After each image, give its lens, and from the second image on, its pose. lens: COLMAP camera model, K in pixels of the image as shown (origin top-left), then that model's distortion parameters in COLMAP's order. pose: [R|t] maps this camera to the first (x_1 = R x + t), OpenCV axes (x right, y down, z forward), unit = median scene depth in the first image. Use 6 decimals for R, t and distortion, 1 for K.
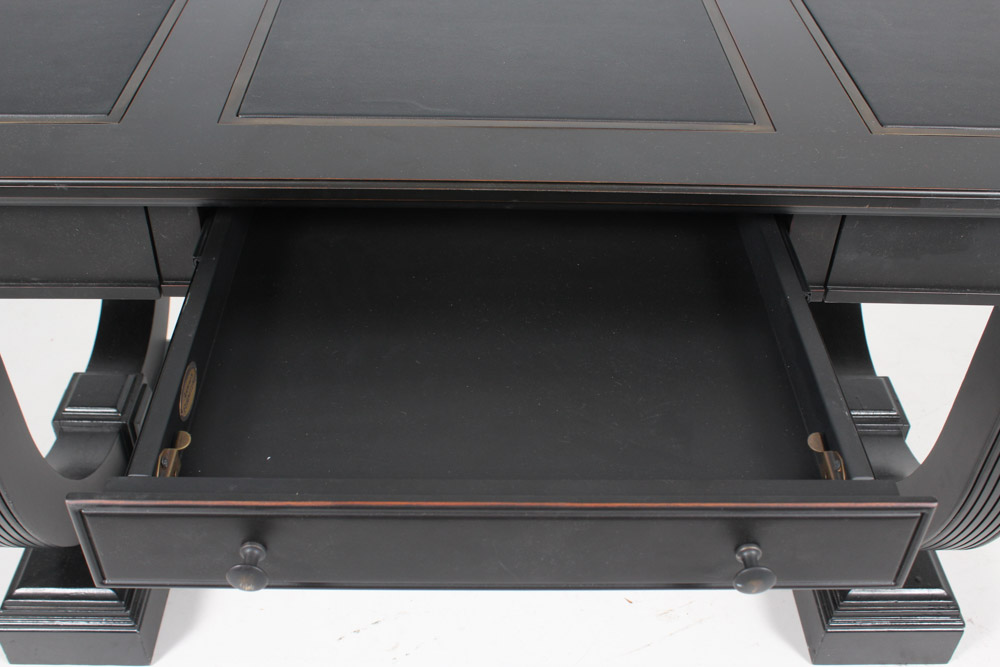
lens RADIAL K [[1068.3, 0, 500.0], [0, 1068.3, 333.5], [0, 0, 1]] dist [-0.065173, 0.003659]
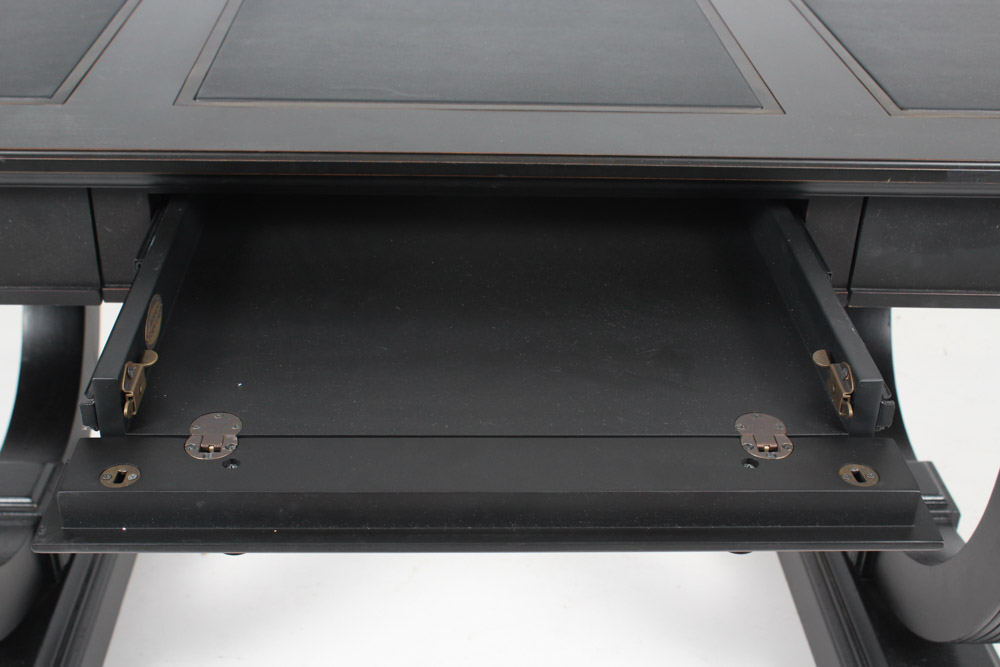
lens RADIAL K [[1262.8, 0, 500.0], [0, 1262.8, 333.5], [0, 0, 1]] dist [-0.023422, -0.036576]
pose [[0.999761, -0.007522, 0.020520, -0.009680], [0.010493, 0.988814, -0.148784, 0.154558], [-0.019171, 0.148964, 0.988657, -0.040629]]
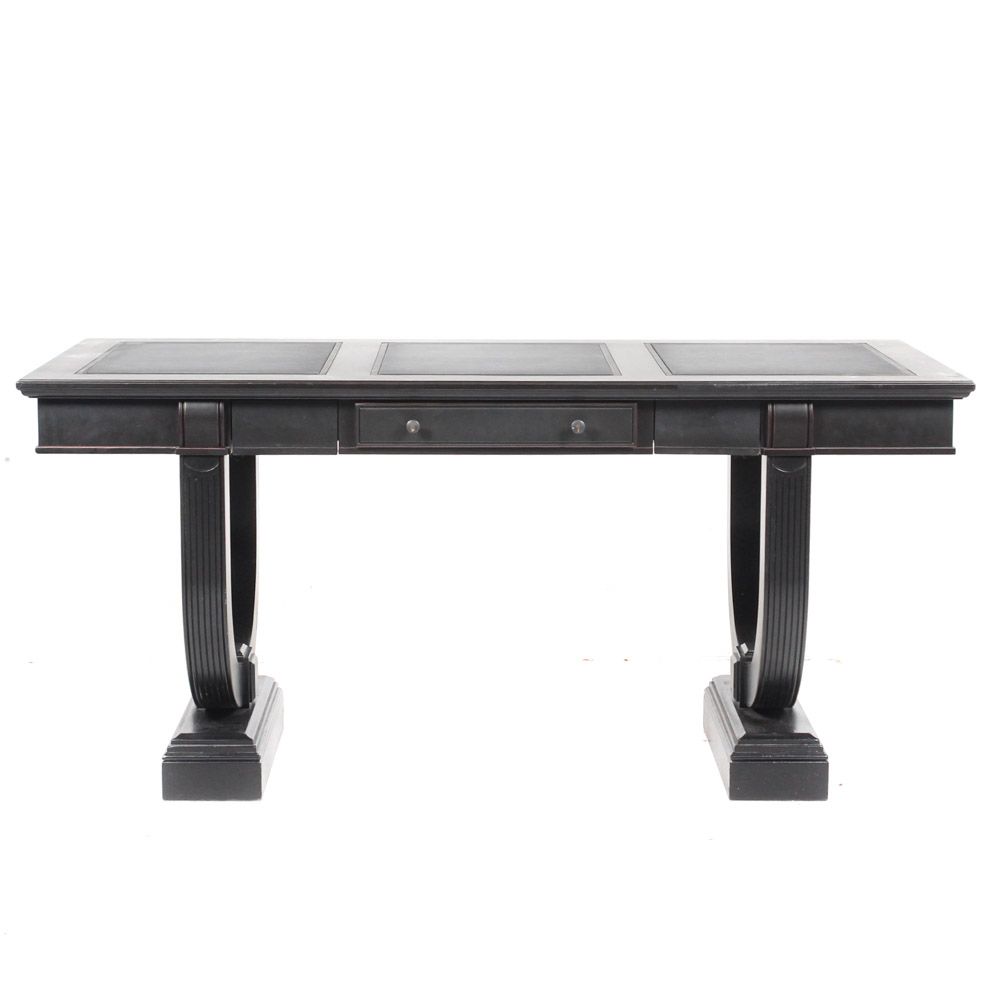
lens RADIAL K [[2576.9, 0, 500.0], [0, 2576.9, 500.0], [0, 0, 1]] dist [0.254608, -0.478674]
pose [[0.999649, -0.021684, -0.015214, 0.082885], [0.011013, 0.862591, -0.505782, 2.719911], [0.024091, 0.505436, 0.862527, -3.468948]]
